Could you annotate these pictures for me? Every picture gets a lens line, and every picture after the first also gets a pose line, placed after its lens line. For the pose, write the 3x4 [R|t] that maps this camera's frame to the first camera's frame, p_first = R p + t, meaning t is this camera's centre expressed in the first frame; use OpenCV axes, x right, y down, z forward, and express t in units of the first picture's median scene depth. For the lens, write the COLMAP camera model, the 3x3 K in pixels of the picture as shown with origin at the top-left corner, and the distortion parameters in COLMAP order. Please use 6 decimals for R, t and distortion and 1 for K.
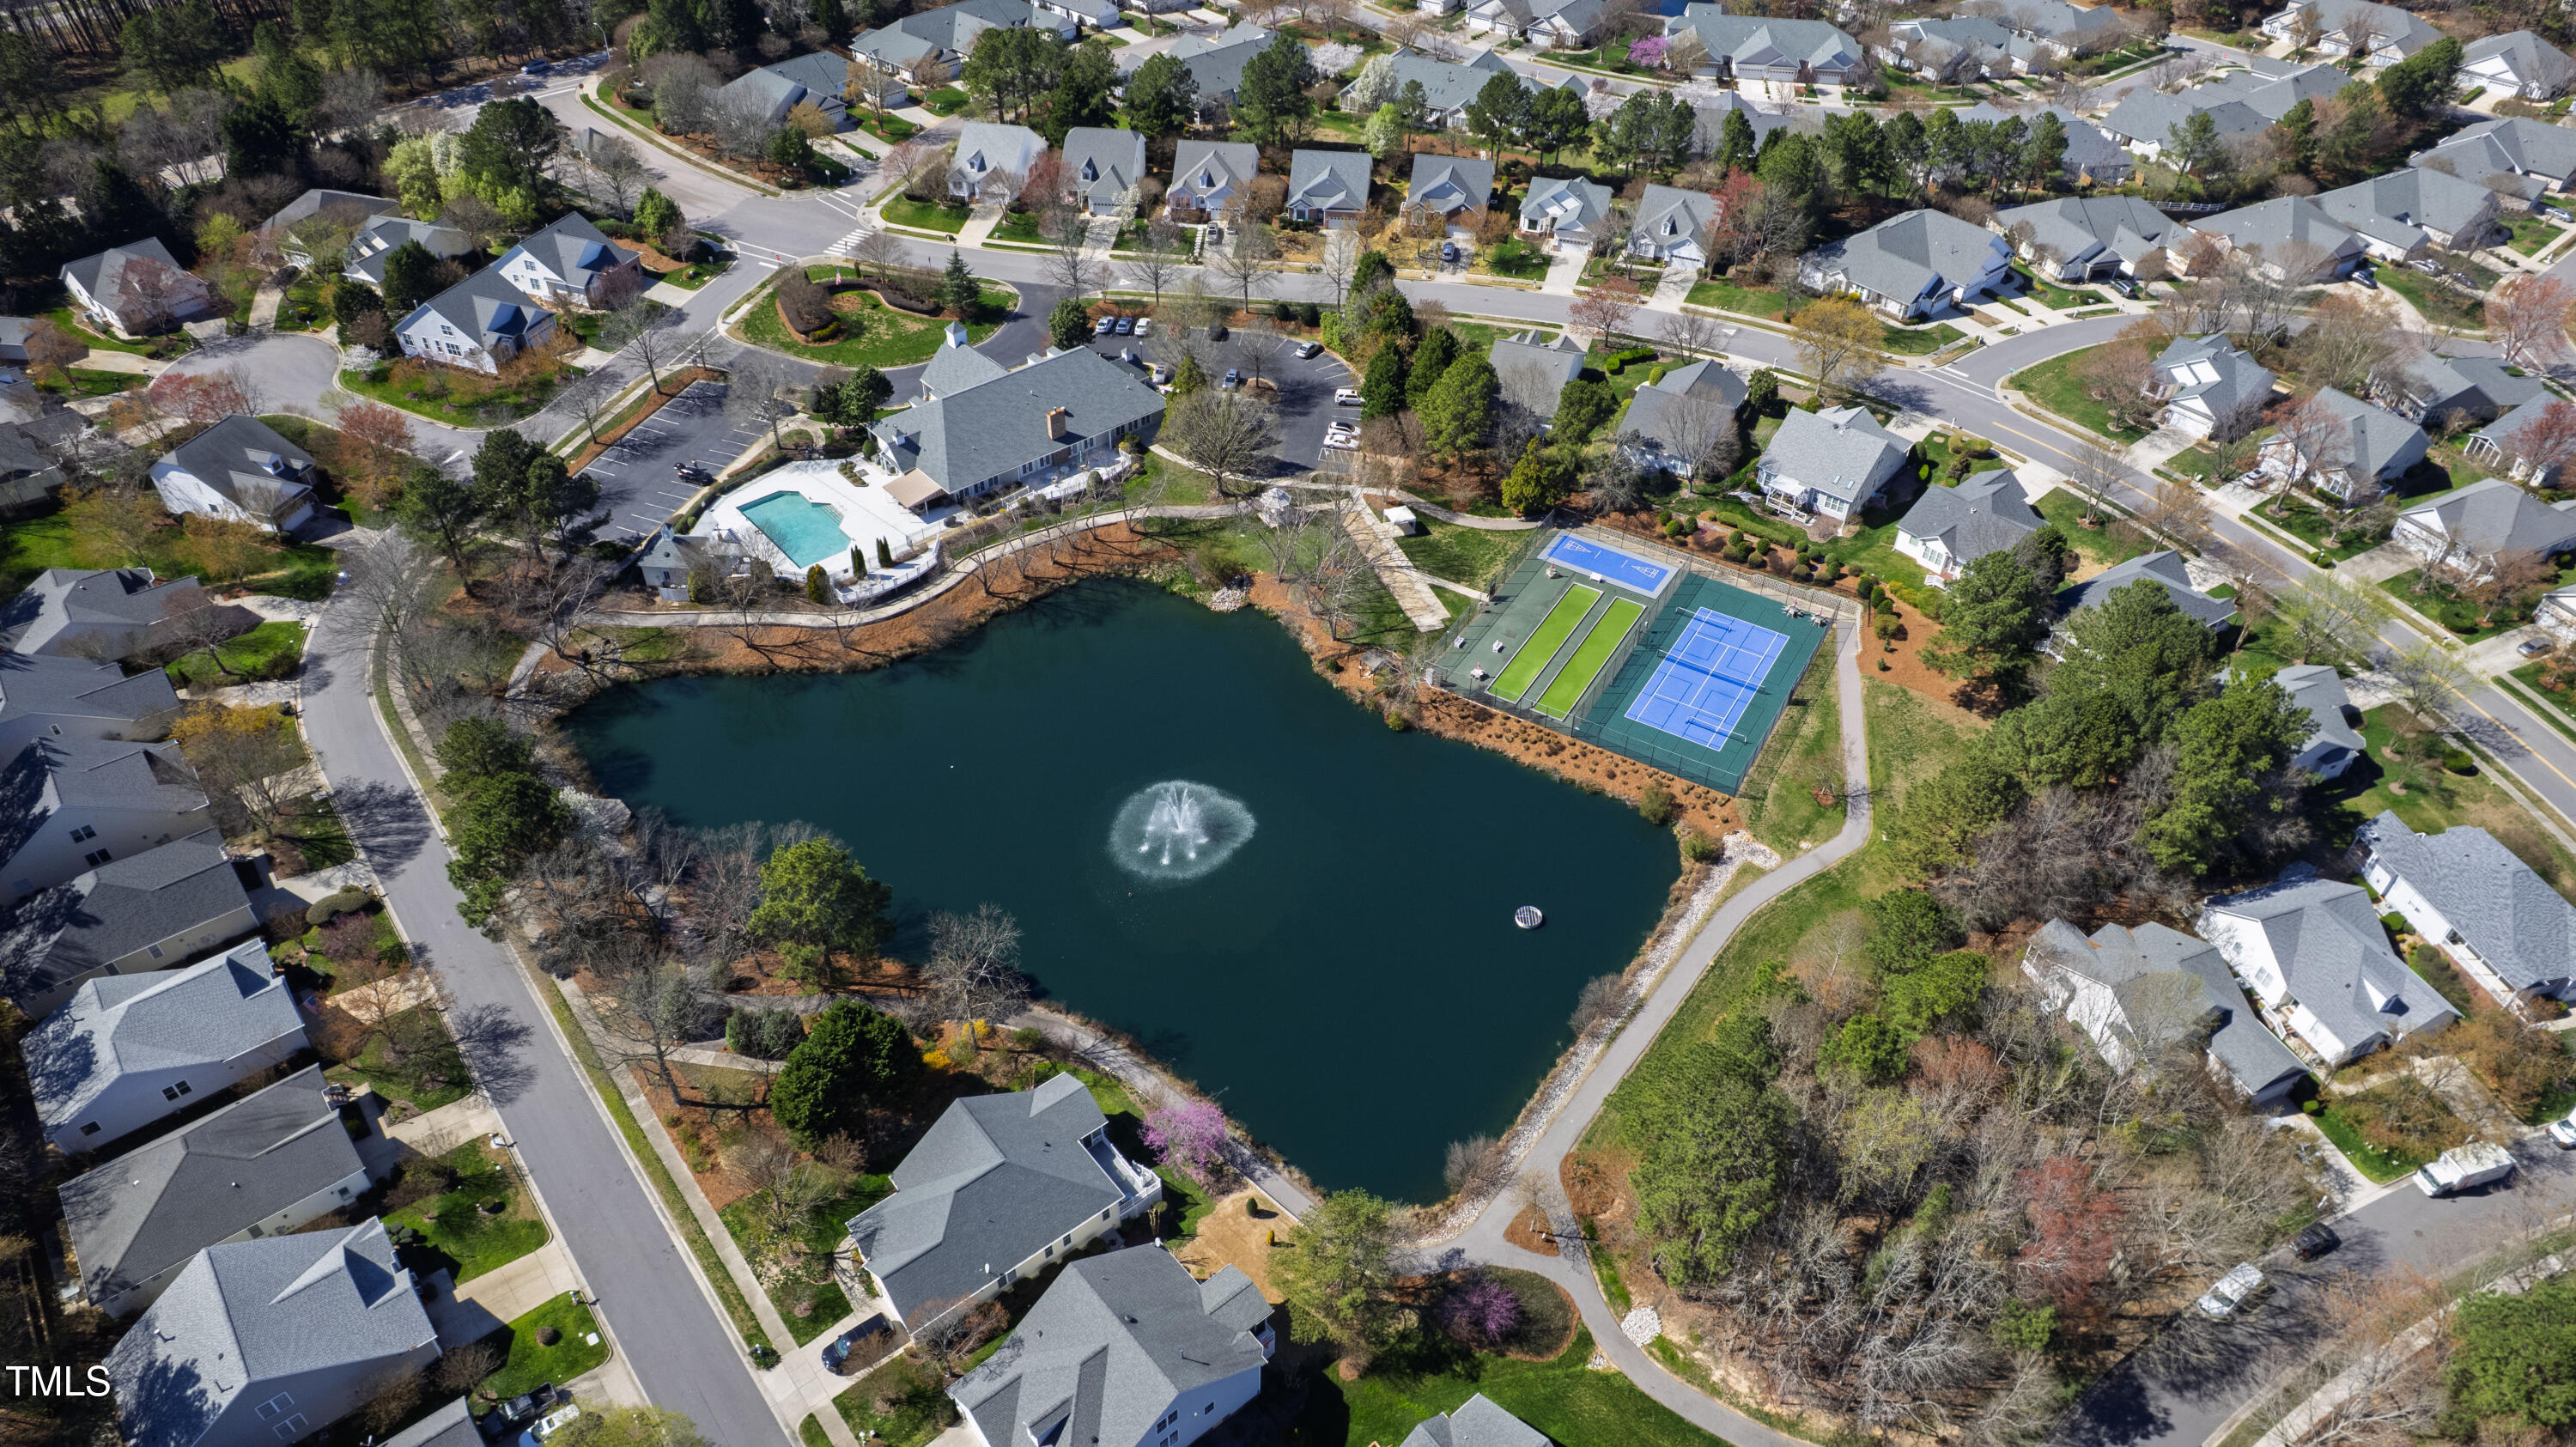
lens RADIAL K [[1573.4, 0, 1288.0], [0, 1573.4, 723.5], [0, 0, 1]] dist [-0.036316, -0.000136]
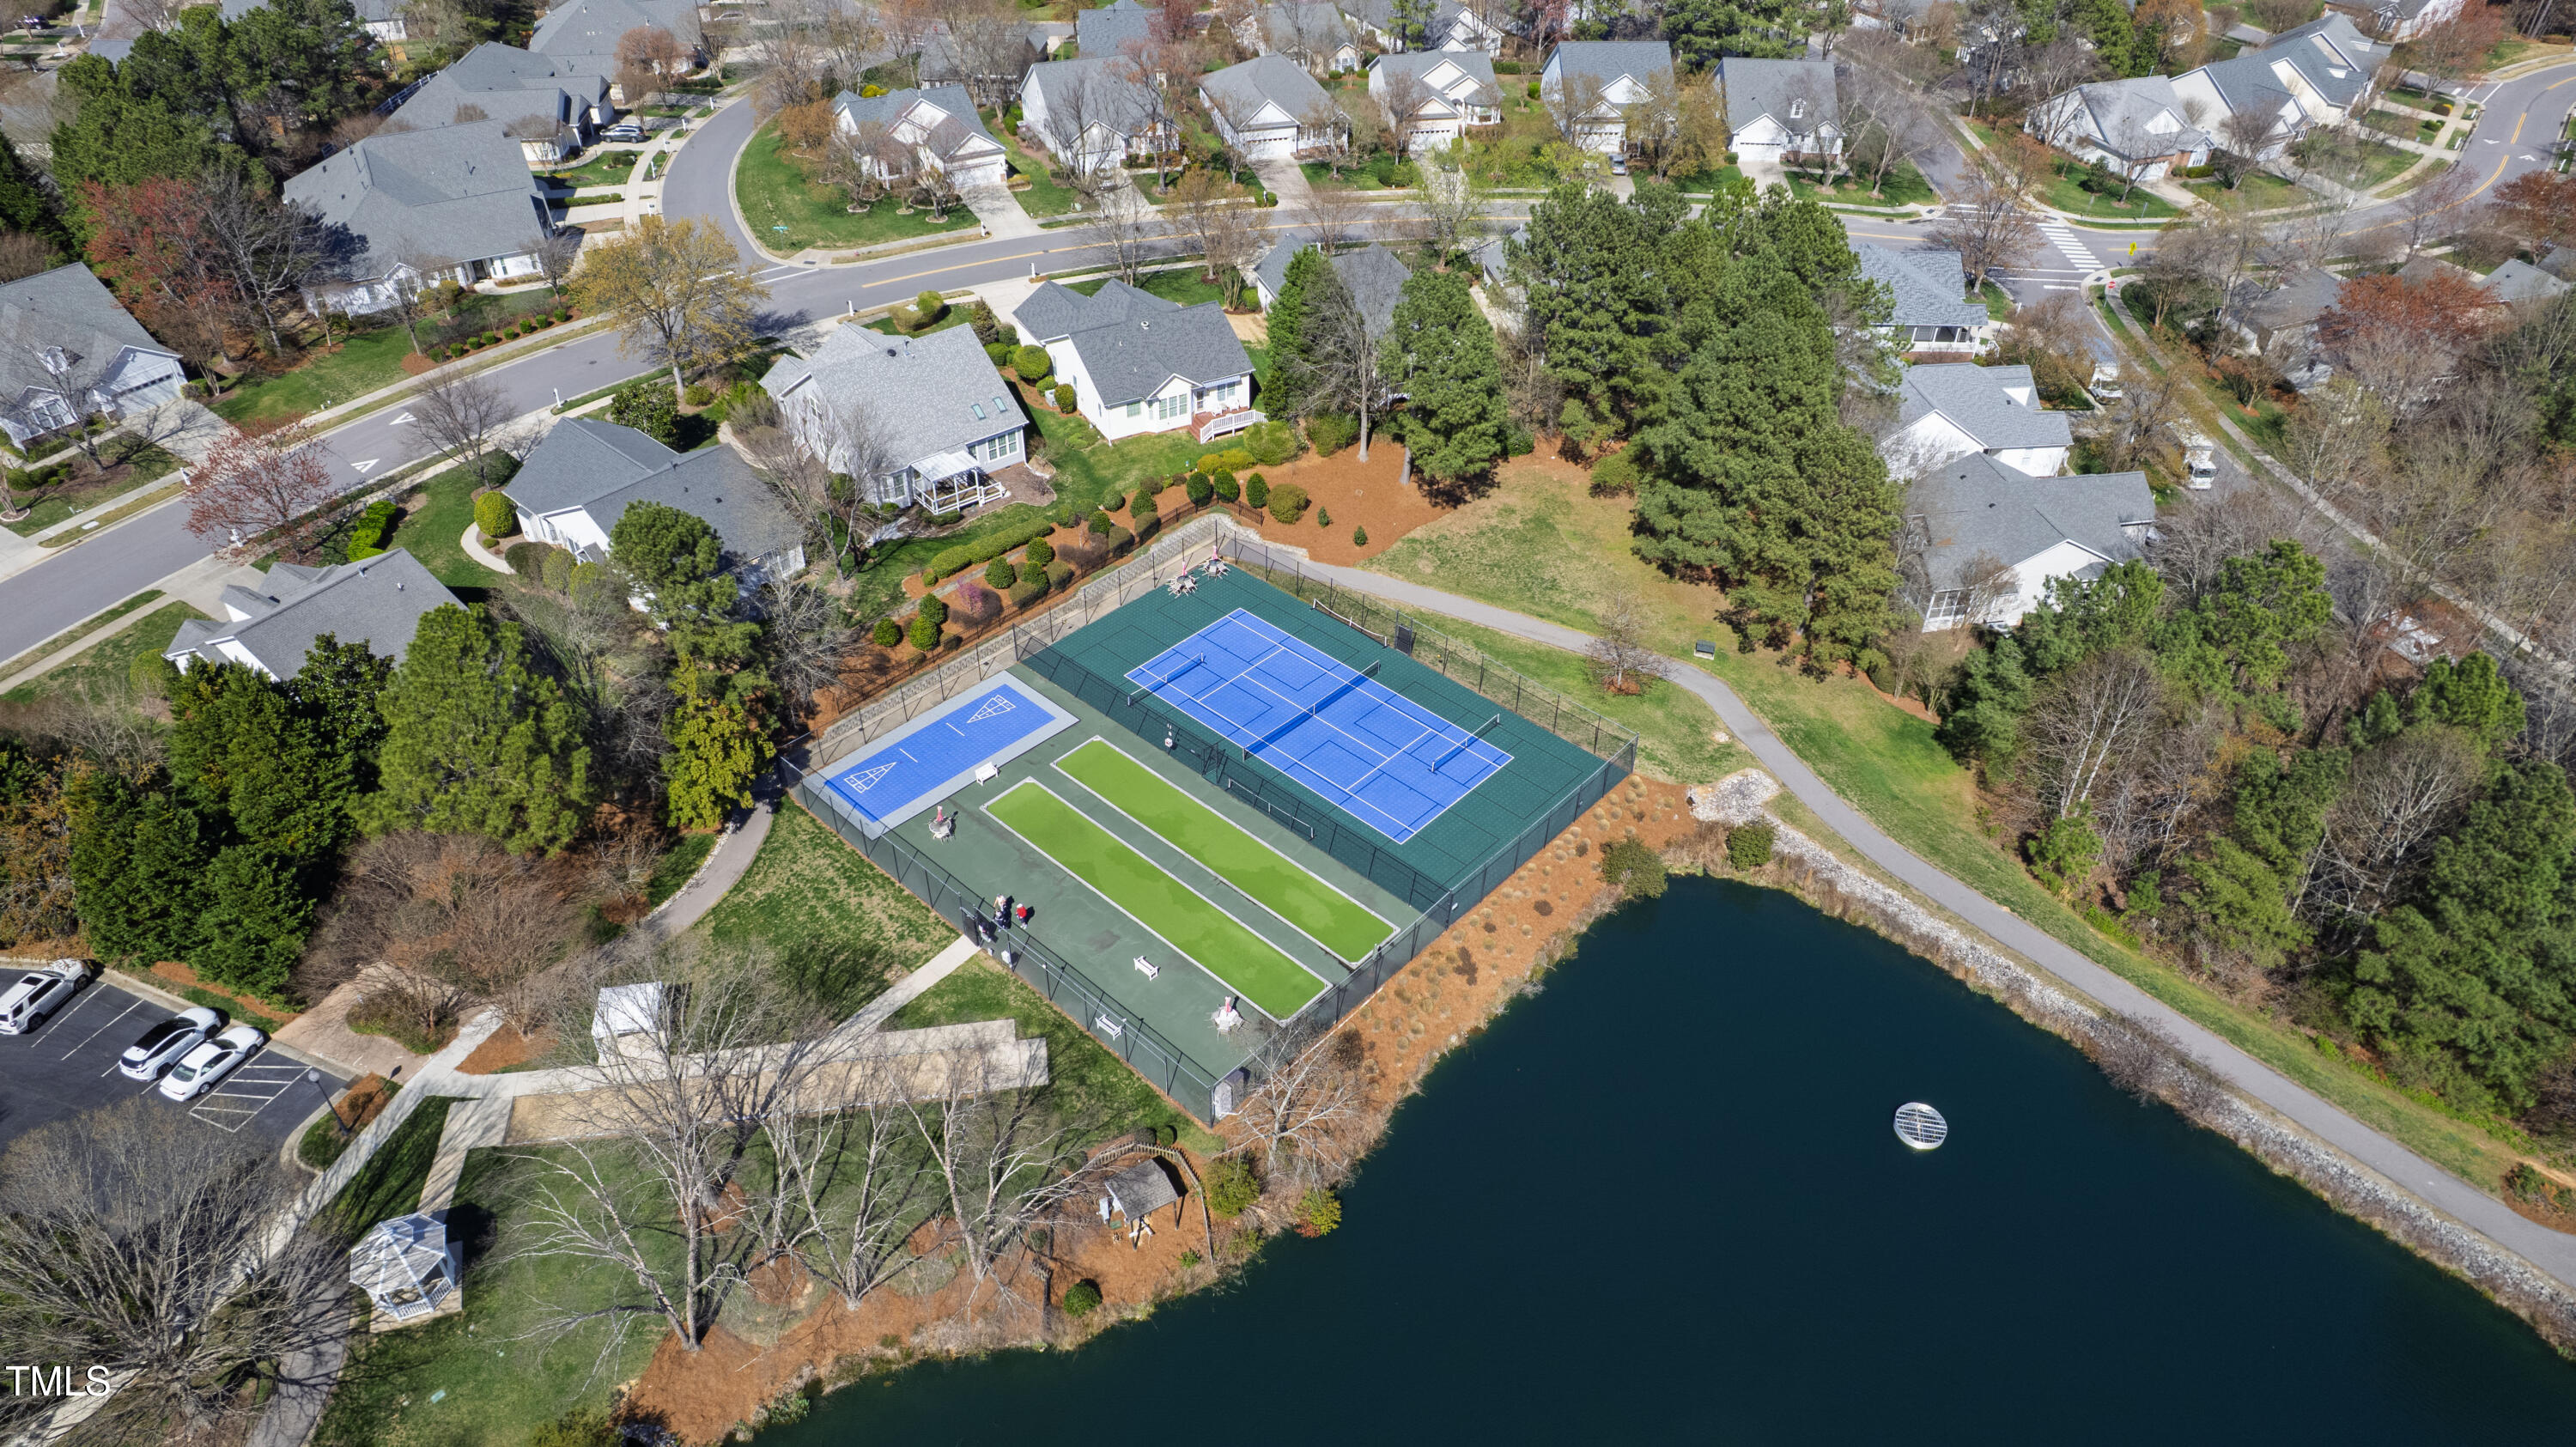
lens RADIAL K [[1652.6, 0, 1275.8], [0, 1652.6, 709.0], [0, 0, 1]] dist [-0.058236, 0.041588]
pose [[0.208019, -0.606994, 0.766998, -0.180128], [0.641469, 0.676632, 0.361506, -0.245259], [-0.738408, 0.416805, 0.530120, 0.668329]]
